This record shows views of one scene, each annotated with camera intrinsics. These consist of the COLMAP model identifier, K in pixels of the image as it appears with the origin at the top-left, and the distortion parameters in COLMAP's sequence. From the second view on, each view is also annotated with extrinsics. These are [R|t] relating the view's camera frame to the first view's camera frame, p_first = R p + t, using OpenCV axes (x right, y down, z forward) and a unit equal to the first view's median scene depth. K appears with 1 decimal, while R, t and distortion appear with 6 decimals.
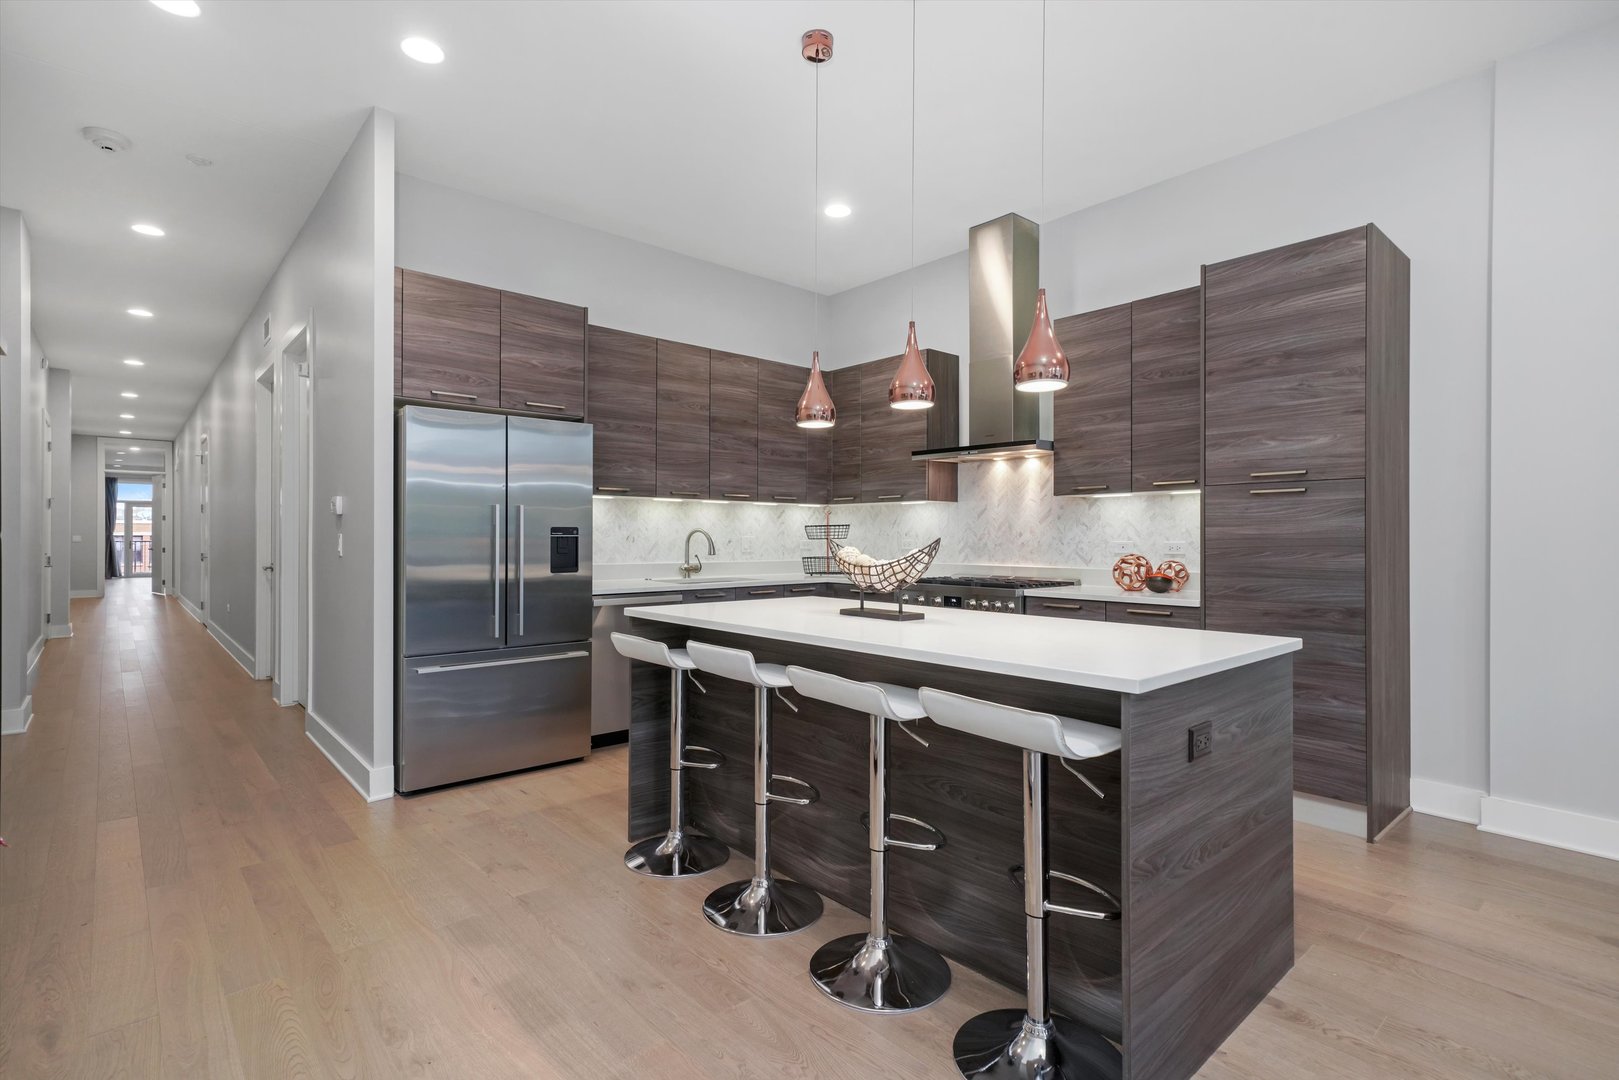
lens RADIAL K [[738.4, 0, 810.6], [0, 738.4, 539.0], [0, 0, 1]] dist [-0.000186, -0.000032]
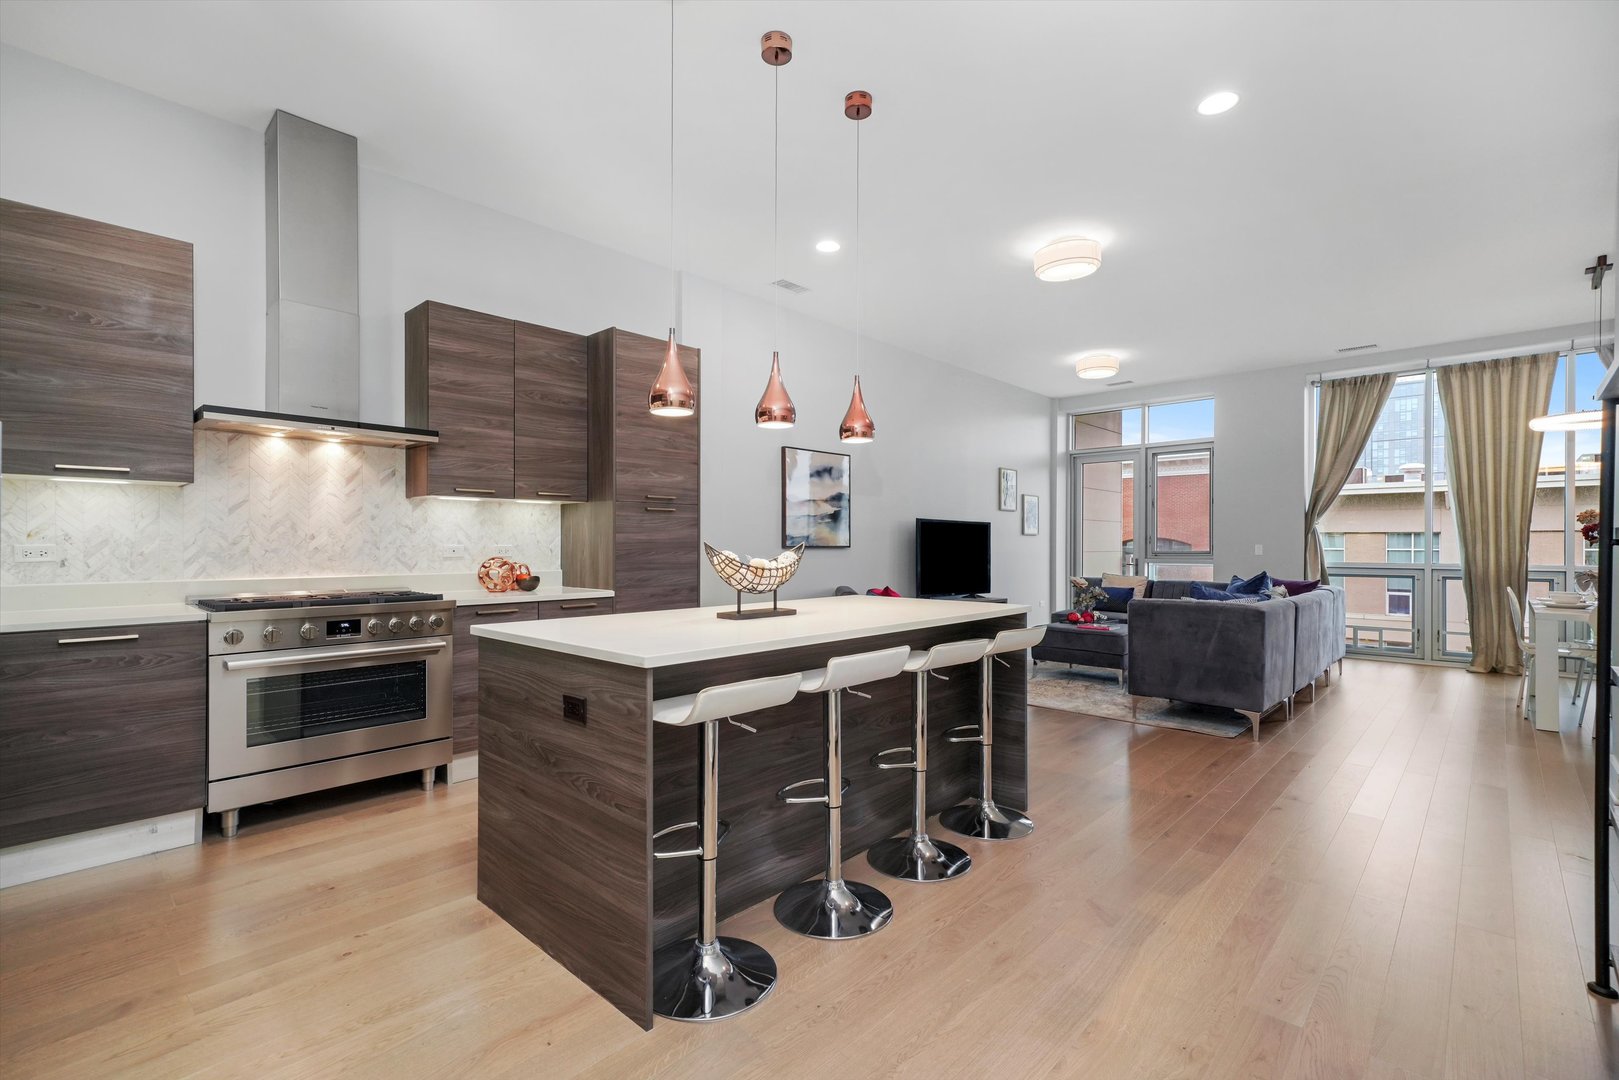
lens RADIAL K [[695.3, 0, 802.1], [0, 695.3, 543.2], [0, 0, 1]] dist [-0.002260, -0.000164]
pose [[-0.049229, -0.001776, 0.998786, -0.579096], [-0.000625, 0.999998, 0.001747, -0.001503], [-0.998787, -0.000539, -0.049230, 0.627272]]
